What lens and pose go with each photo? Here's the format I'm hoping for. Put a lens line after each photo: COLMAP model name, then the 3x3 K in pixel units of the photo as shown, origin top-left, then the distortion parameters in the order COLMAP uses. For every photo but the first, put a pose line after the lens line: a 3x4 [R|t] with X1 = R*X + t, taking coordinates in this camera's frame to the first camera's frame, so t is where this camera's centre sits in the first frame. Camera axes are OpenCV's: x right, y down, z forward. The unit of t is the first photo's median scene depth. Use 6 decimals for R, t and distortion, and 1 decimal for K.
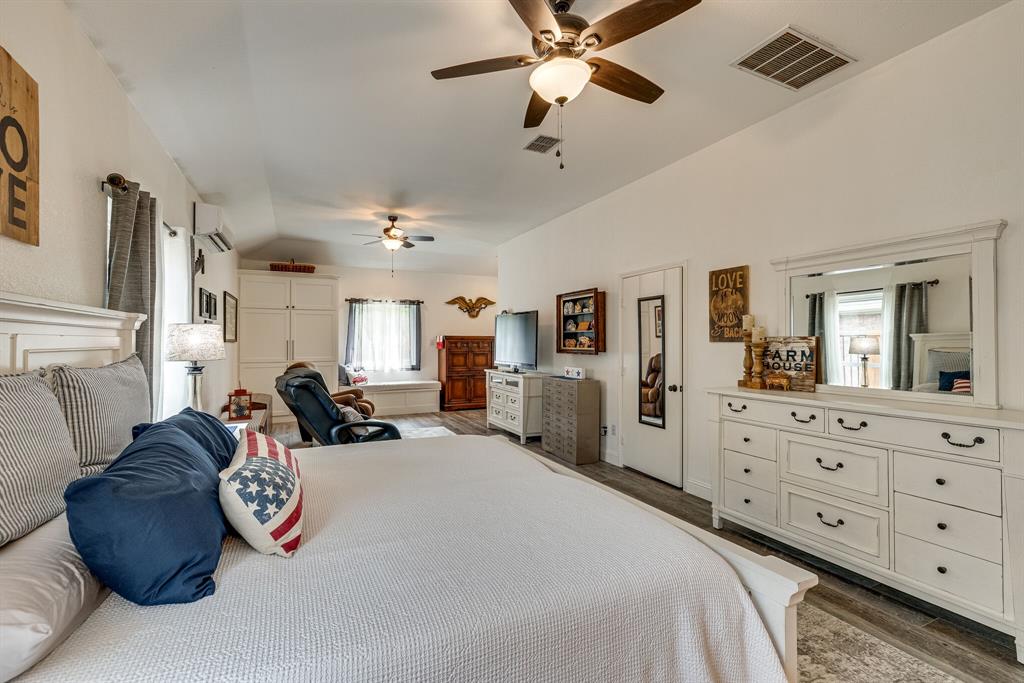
lens RADIAL K [[429.3, 0, 508.8], [0, 429.3, 337.9], [0, 0, 1]] dist [-0.001721, -0.000315]
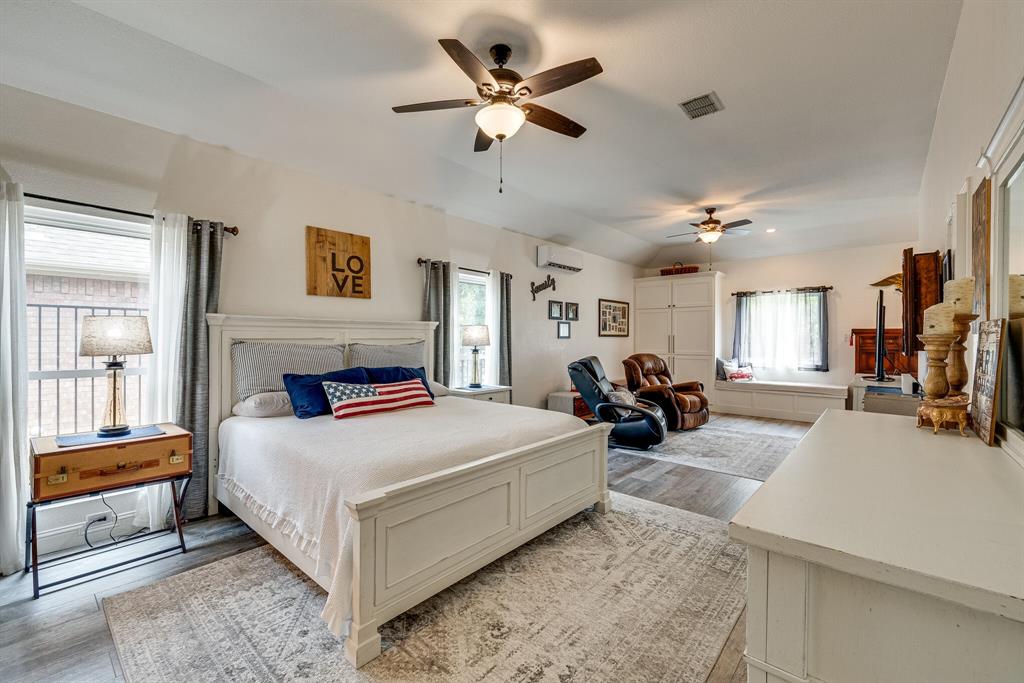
lens RADIAL K [[429.3, 0, 514.8], [0, 429.3, 338.7], [0, 0, 1]] dist [-0.001721, -0.000315]
pose [[0.414434, 0.004191, -0.910070, 0.411682], [0.006100, 0.999954, 0.007383, 0.004295], [0.910059, -0.008611, 0.414389, 0.173397]]
